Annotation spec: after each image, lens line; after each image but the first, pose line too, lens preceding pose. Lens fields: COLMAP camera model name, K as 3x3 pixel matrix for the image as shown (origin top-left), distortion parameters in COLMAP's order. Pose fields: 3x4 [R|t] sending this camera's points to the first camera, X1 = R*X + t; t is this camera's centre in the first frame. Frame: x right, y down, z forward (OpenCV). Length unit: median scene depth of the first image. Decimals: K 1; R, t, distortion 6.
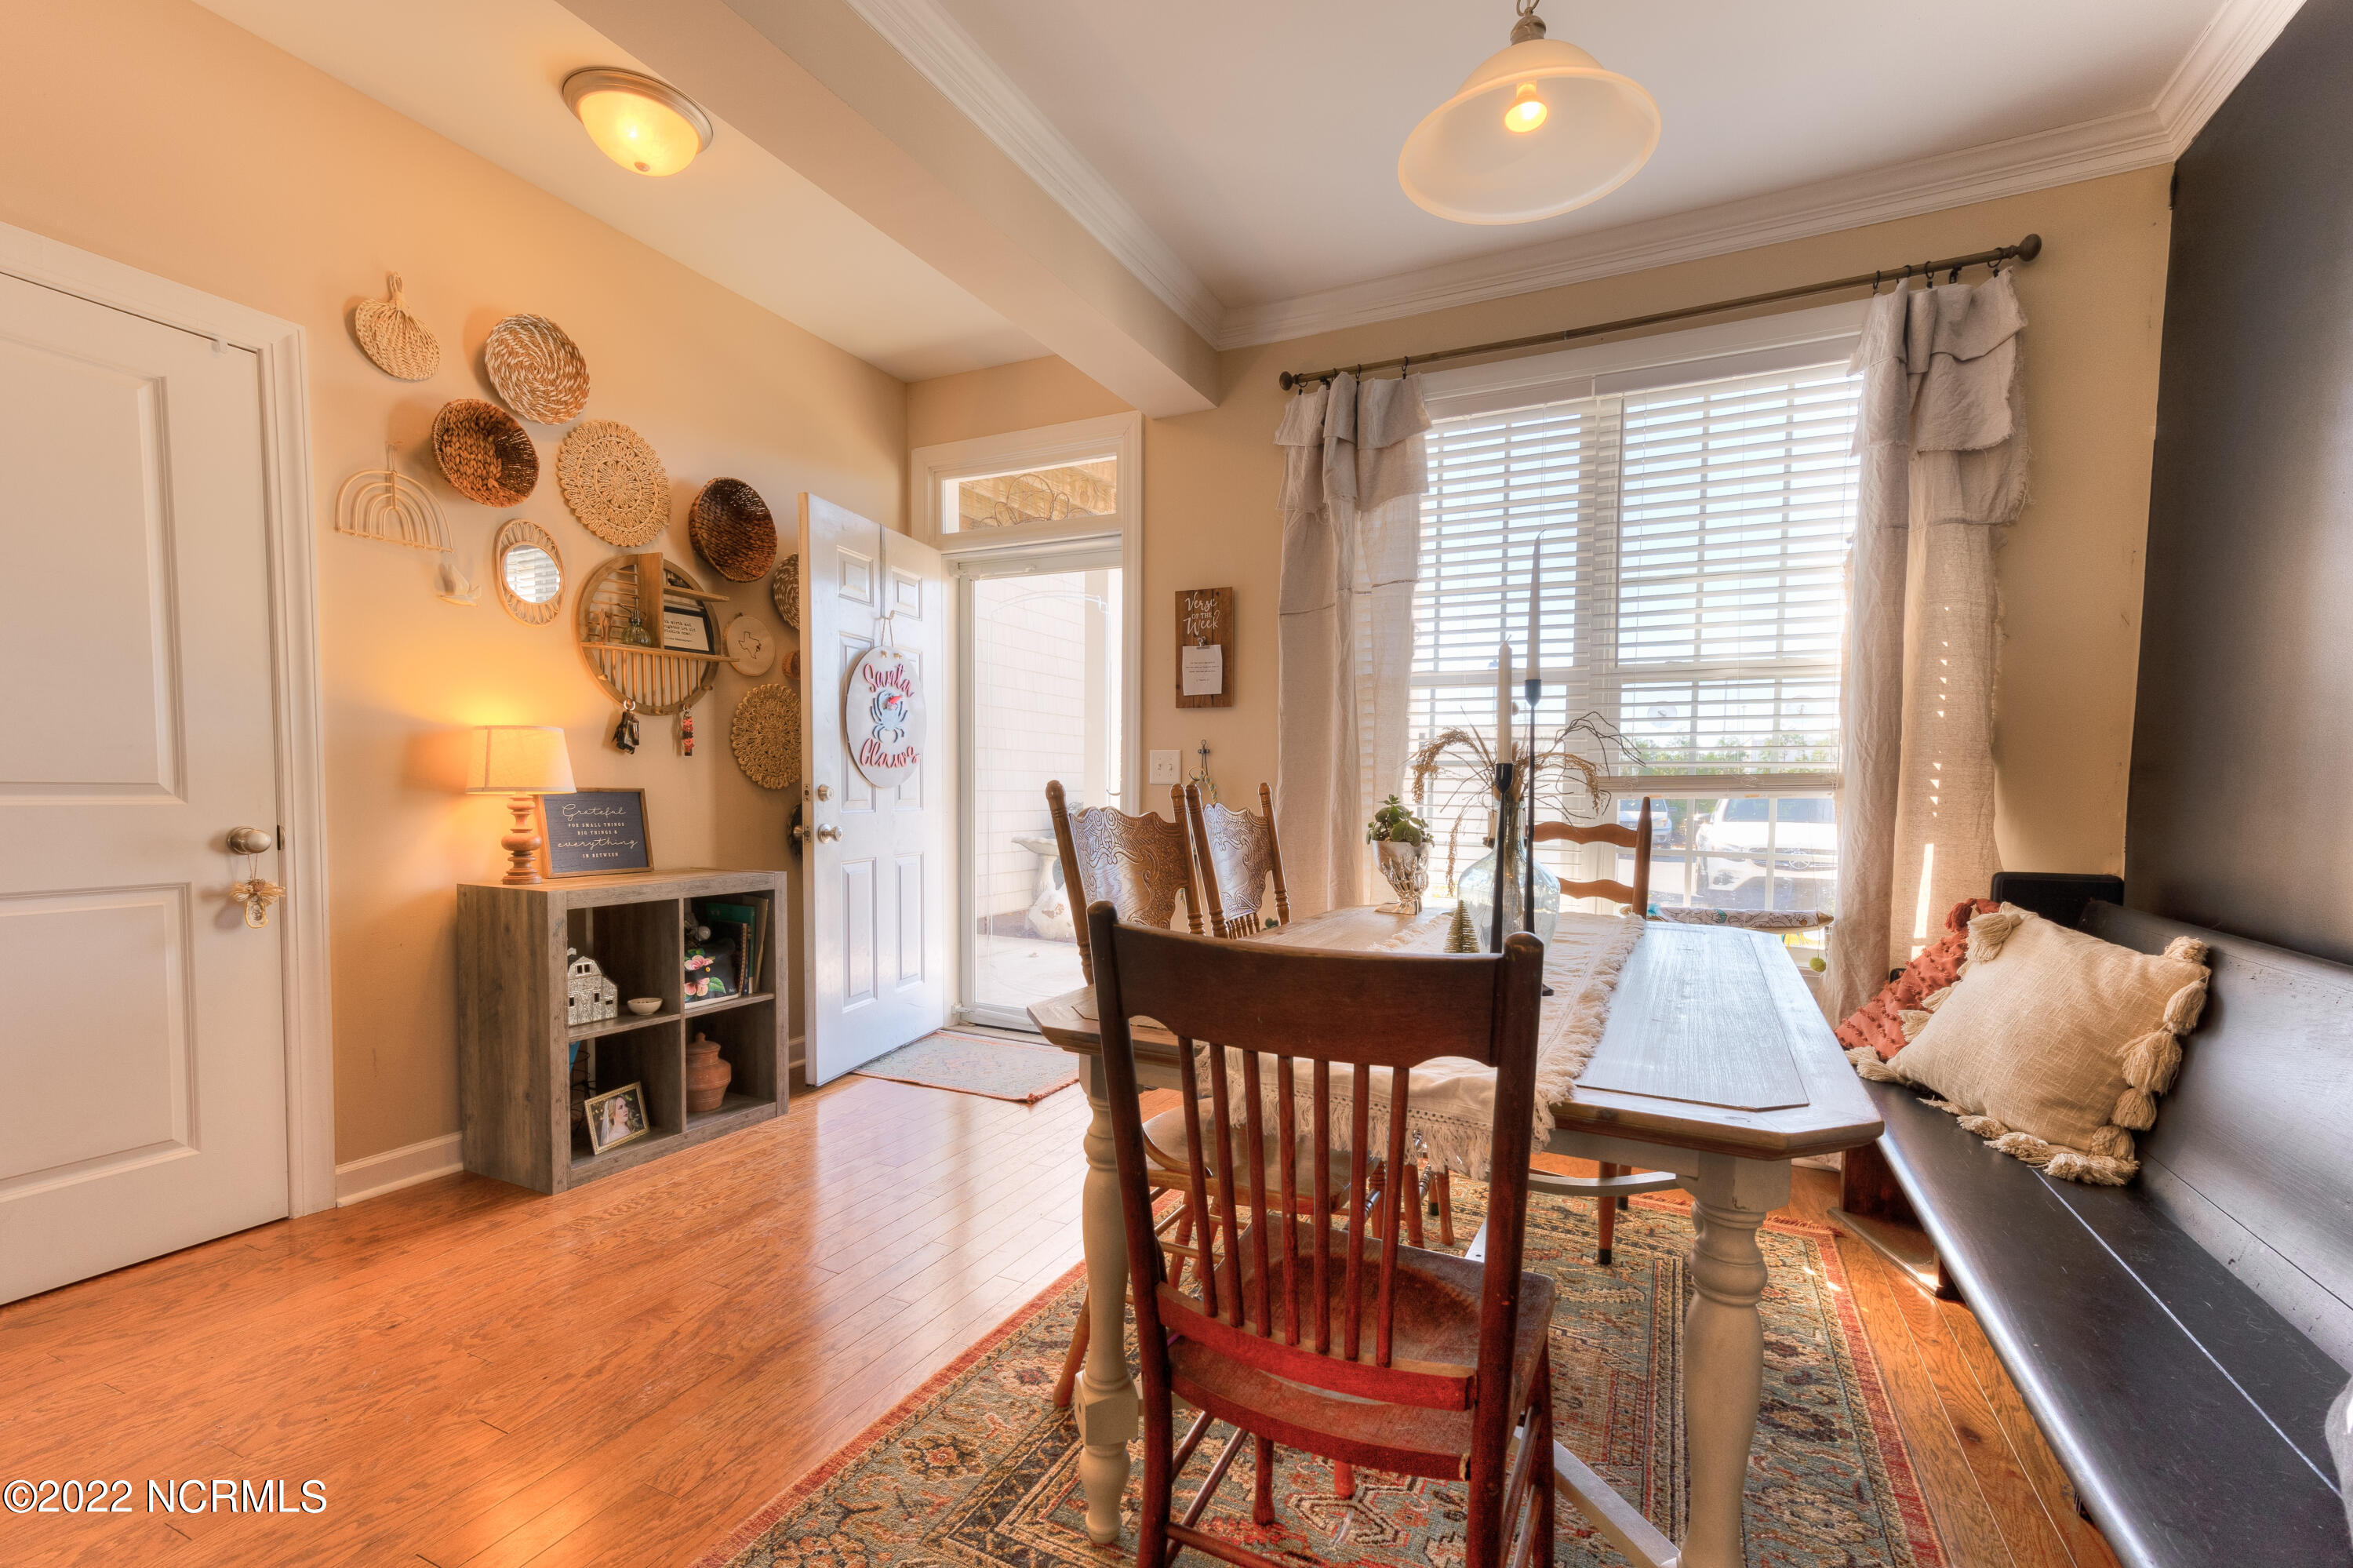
lens RADIAL K [[1023.1, 0, 1181.6], [0, 1023.1, 814.3], [0, 0, 1]] dist [0.021082, 0.001036]
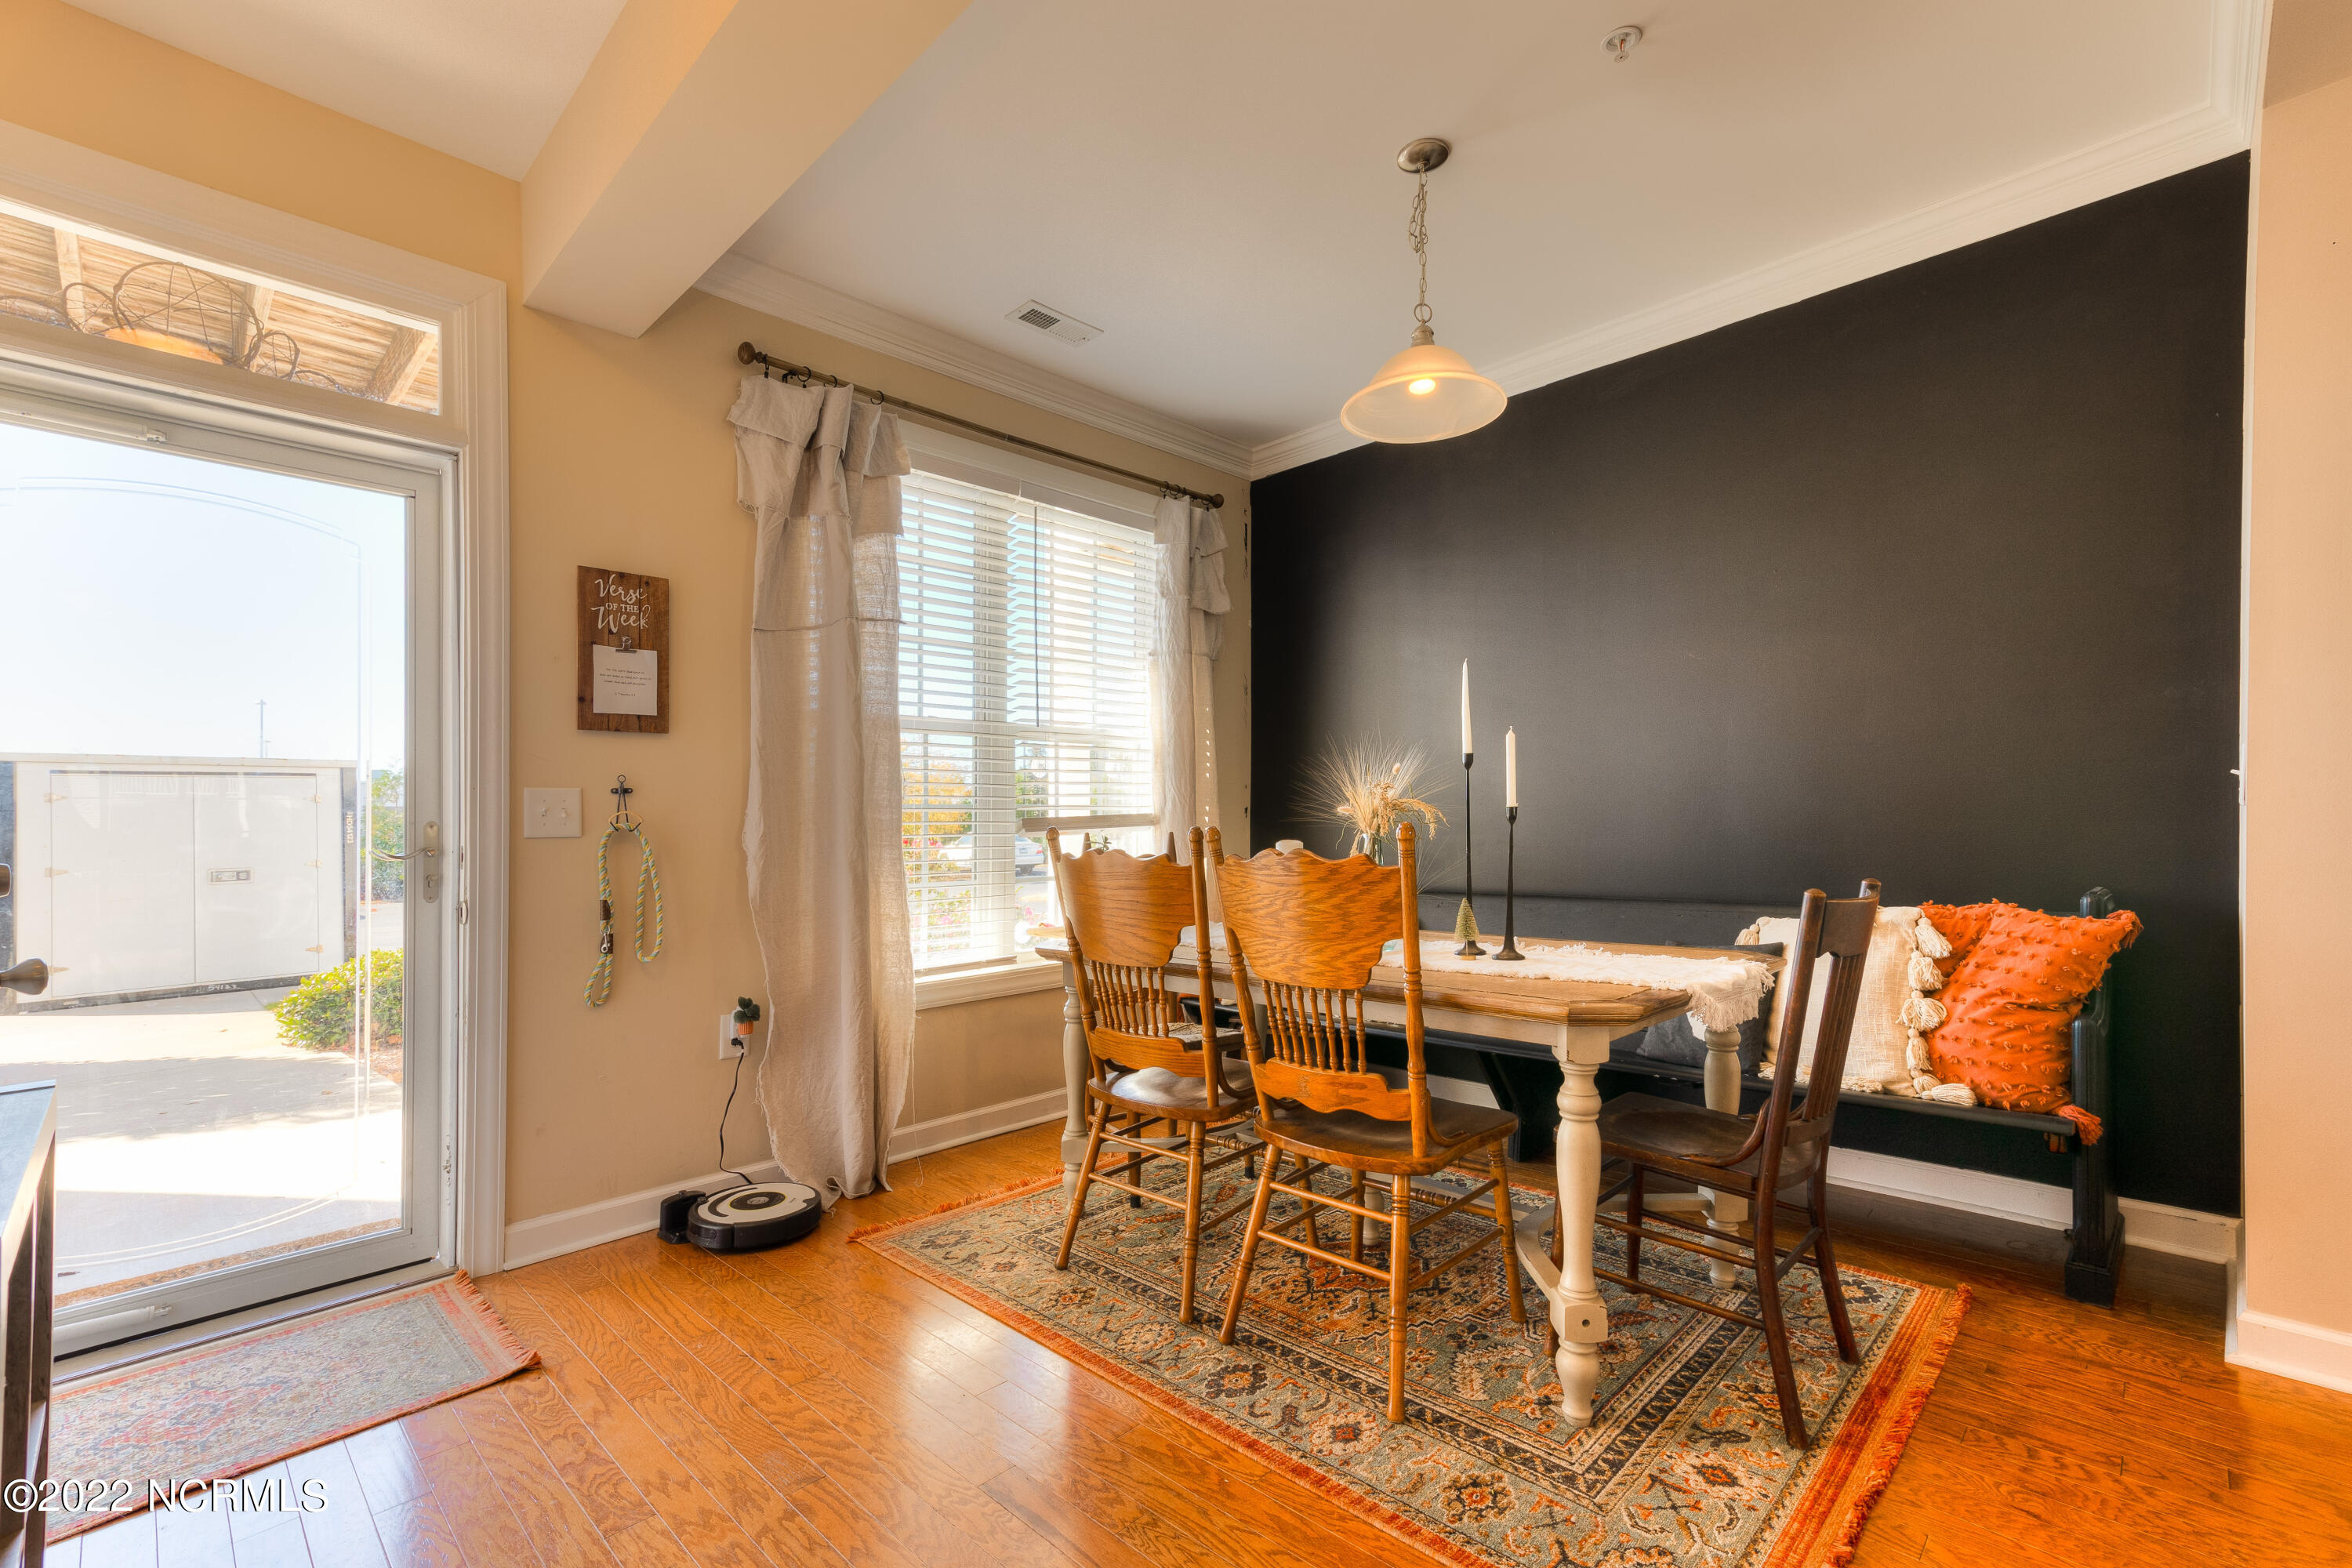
lens RADIAL K [[1022.6, 0, 1174.4], [0, 1022.6, 802.6], [0, 0, 1]] dist [0.021082, 0.001036]
pose [[0.340109, -0.001505, 0.940385, -0.609558], [0.040628, 0.999089, -0.013095, -0.030563], [-0.939508, 0.042660, 0.339860, 0.422579]]
